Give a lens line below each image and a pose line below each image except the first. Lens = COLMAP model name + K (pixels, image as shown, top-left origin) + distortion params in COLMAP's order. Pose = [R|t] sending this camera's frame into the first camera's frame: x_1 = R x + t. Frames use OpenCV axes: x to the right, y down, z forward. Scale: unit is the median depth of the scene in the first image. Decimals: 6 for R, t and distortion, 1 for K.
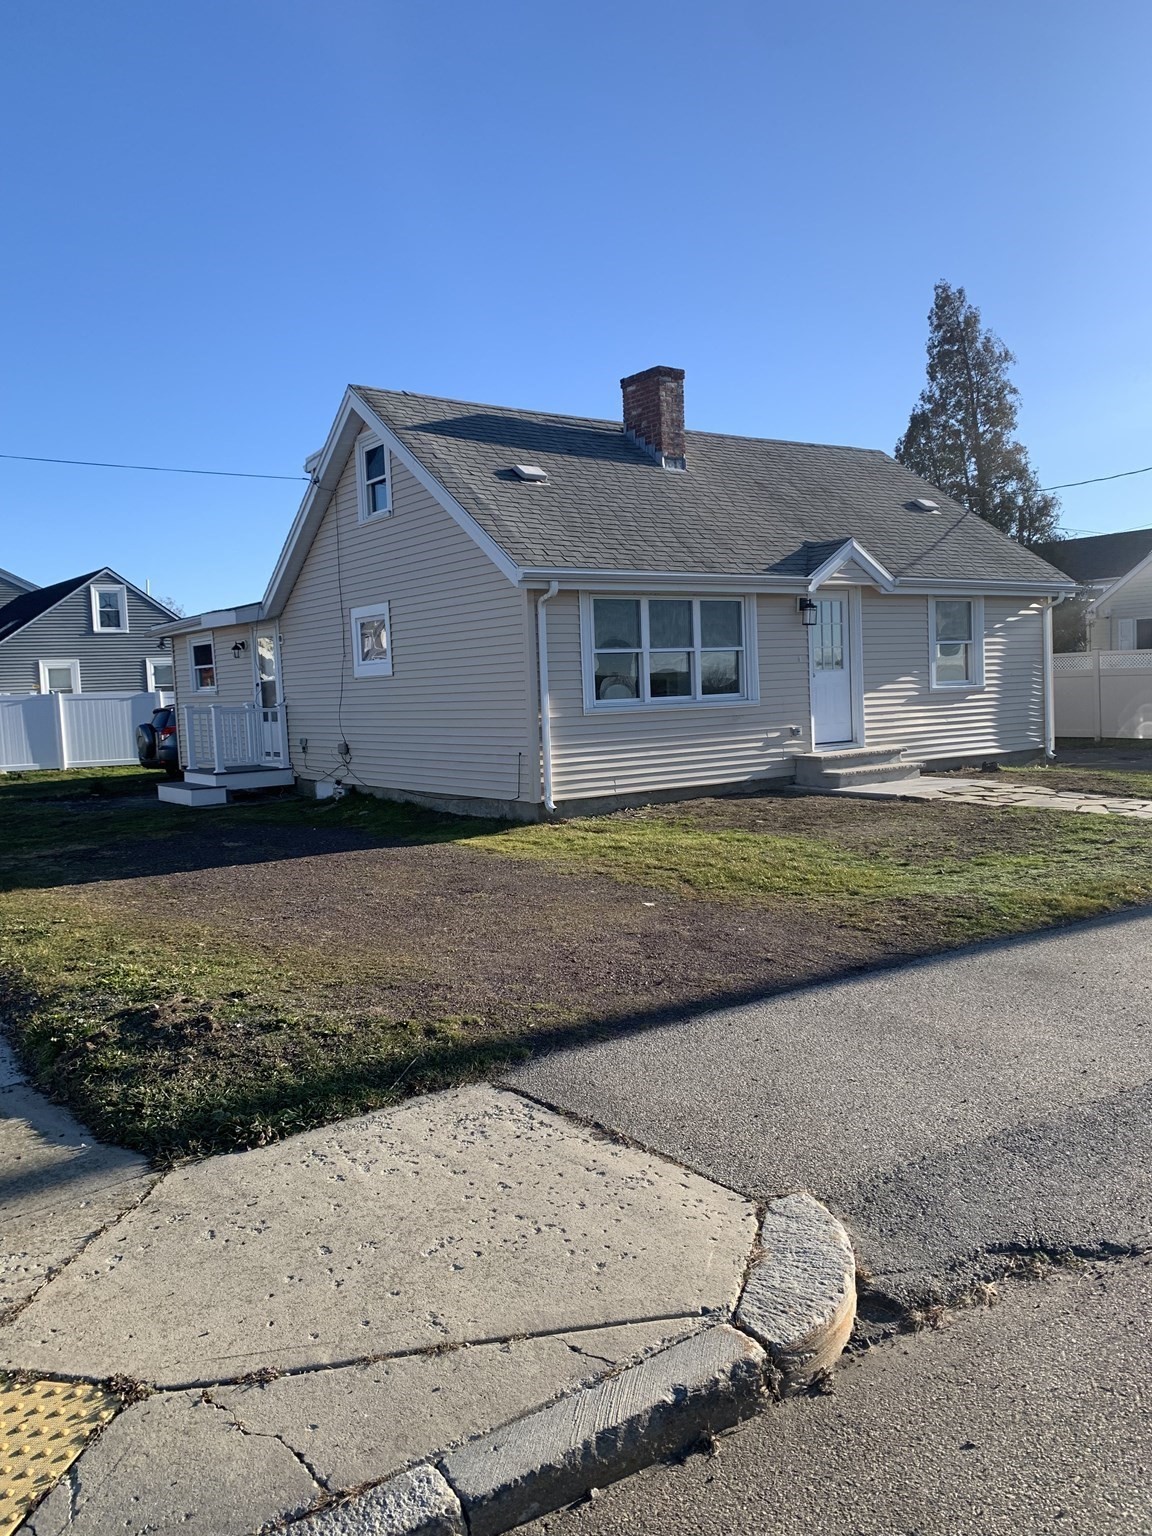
lens RADIAL K [[1196.1, 0, 576.0], [0, 1196.1, 768.0], [0, 0, 1]] dist [0.118747, -0.171190]
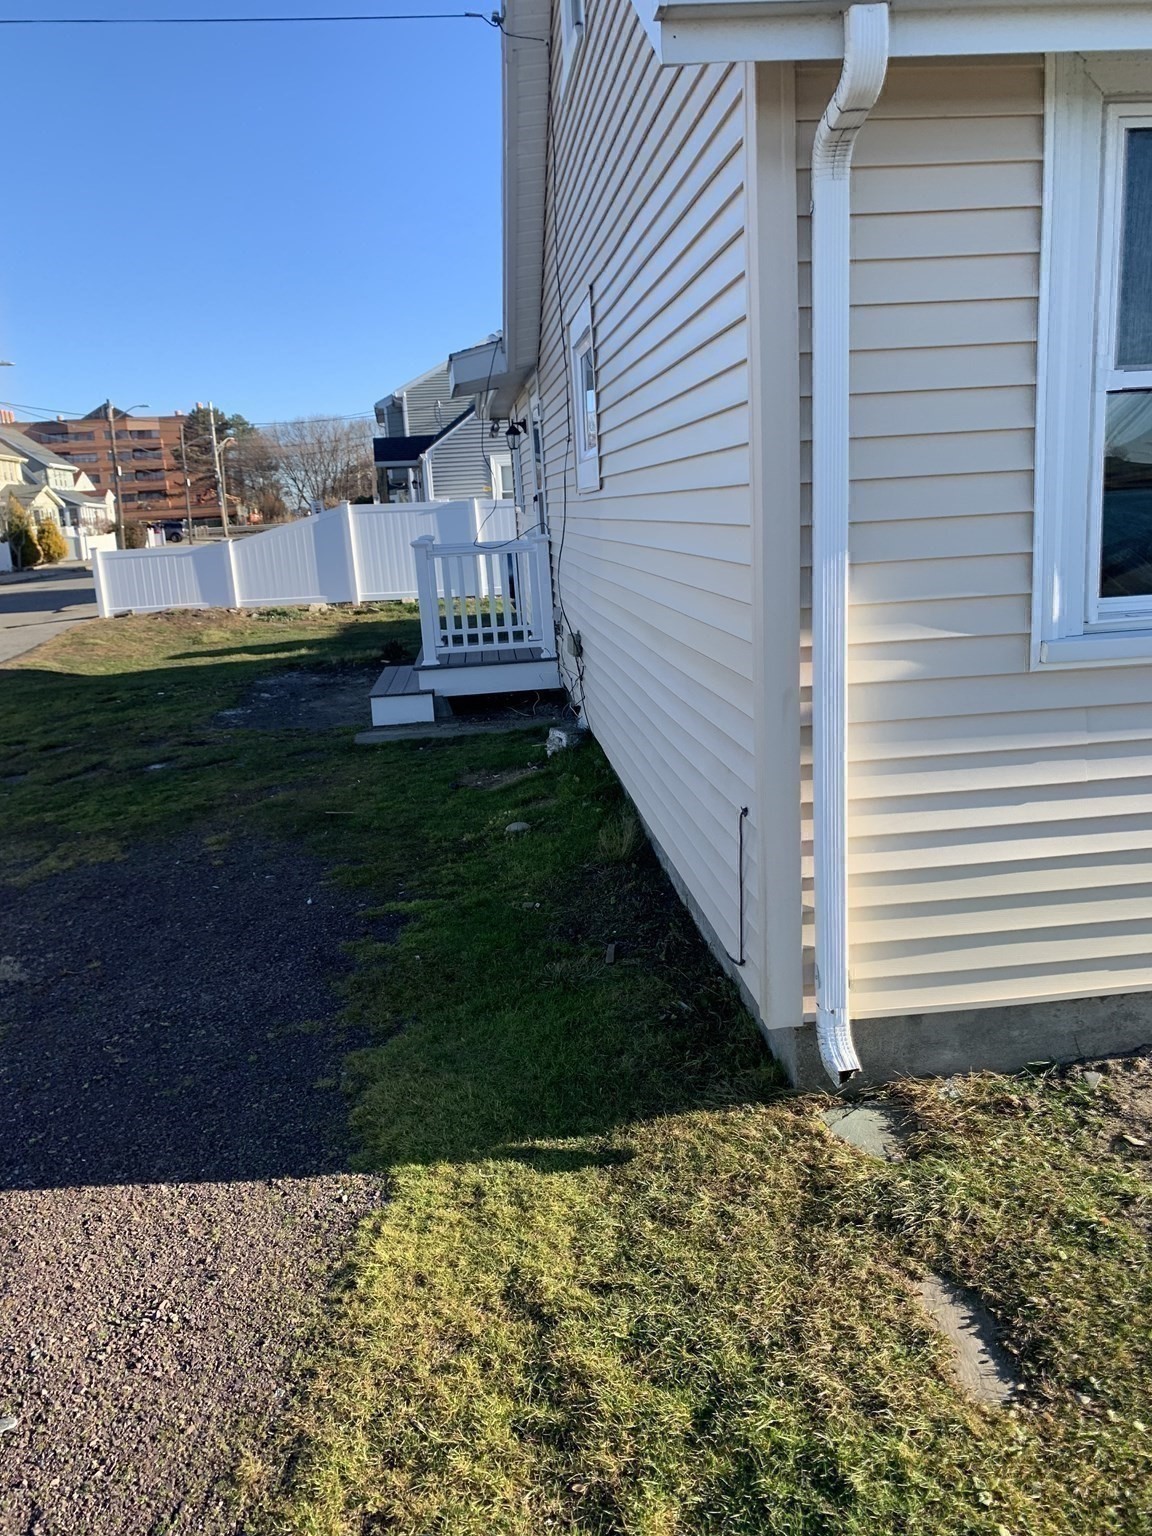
lens RADIAL K [[1195.7, 0, 575.8], [0, 1195.7, 743.1], [0, 0, 1]] dist [0.003071, 0.001369]
pose [[0.863285, 0.095605, -0.495579, 0.039464], [-0.017274, 0.986917, 0.160301, -0.055273], [0.504421, -0.129825, 0.853642, 0.641411]]
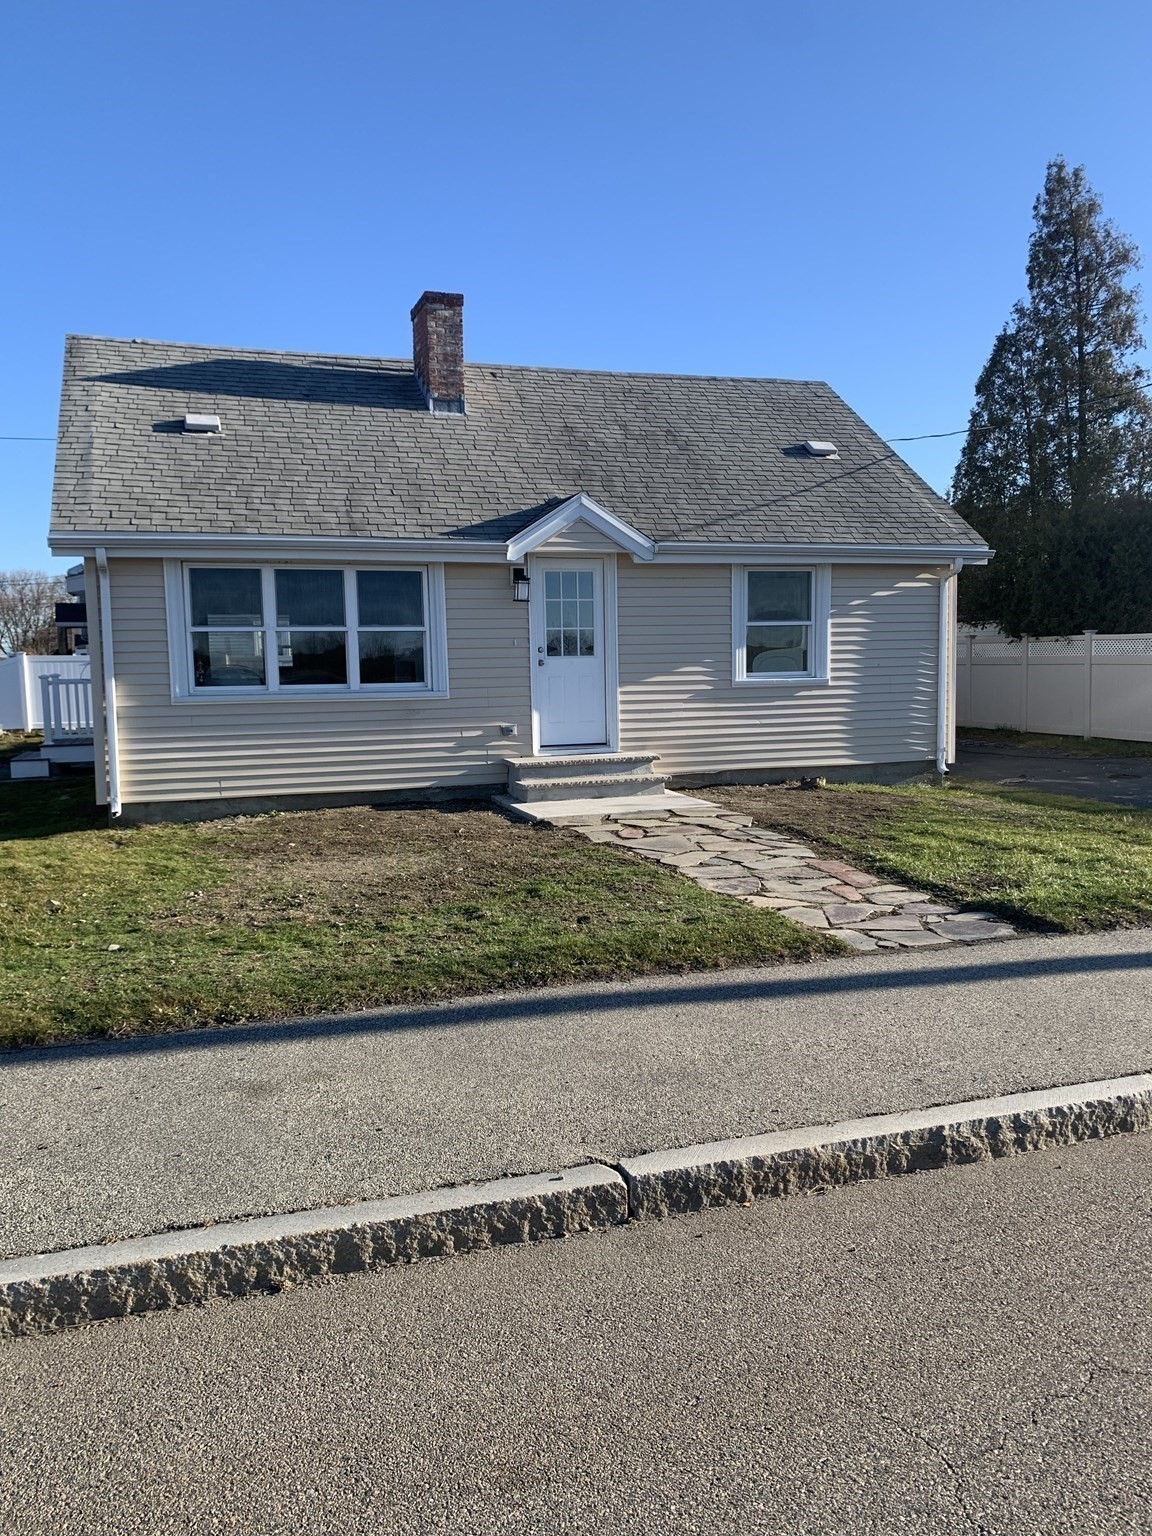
lens RADIAL K [[1196.1, 0, 576.0], [0, 1196.1, 768.0], [0, 0, 1]] dist [0.118747, -0.171190]
pose [[0.951048, 0.050277, -0.304926, 0.465437], [-0.040094, 0.998412, 0.039571, -0.037864], [0.306431, -0.025408, 0.951554, 0.222978]]
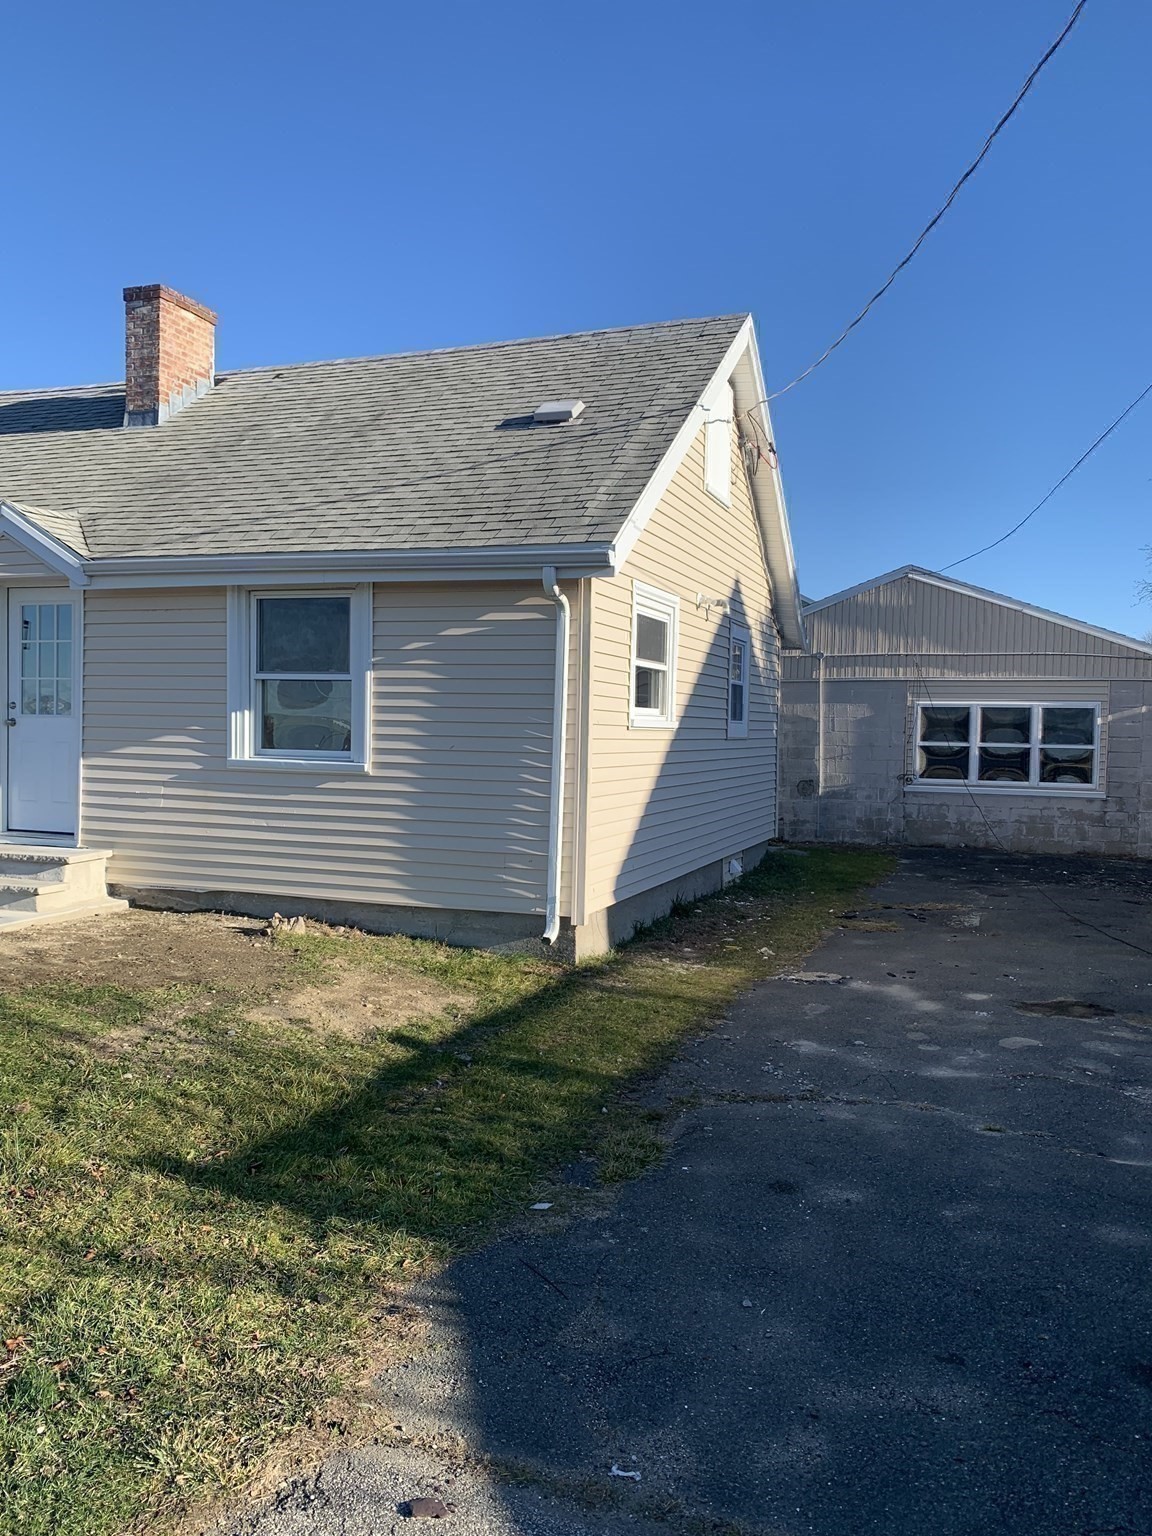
lens RADIAL K [[1196.1, 0, 576.0], [0, 1196.1, 768.0], [0, 0, 1]] dist [0.118747, -0.171190]
pose [[0.556809, 0.068120, -0.827843, 0.874272], [-0.104192, 0.994488, 0.011753, -0.089682], [0.824080, 0.079711, 0.560837, 0.874327]]
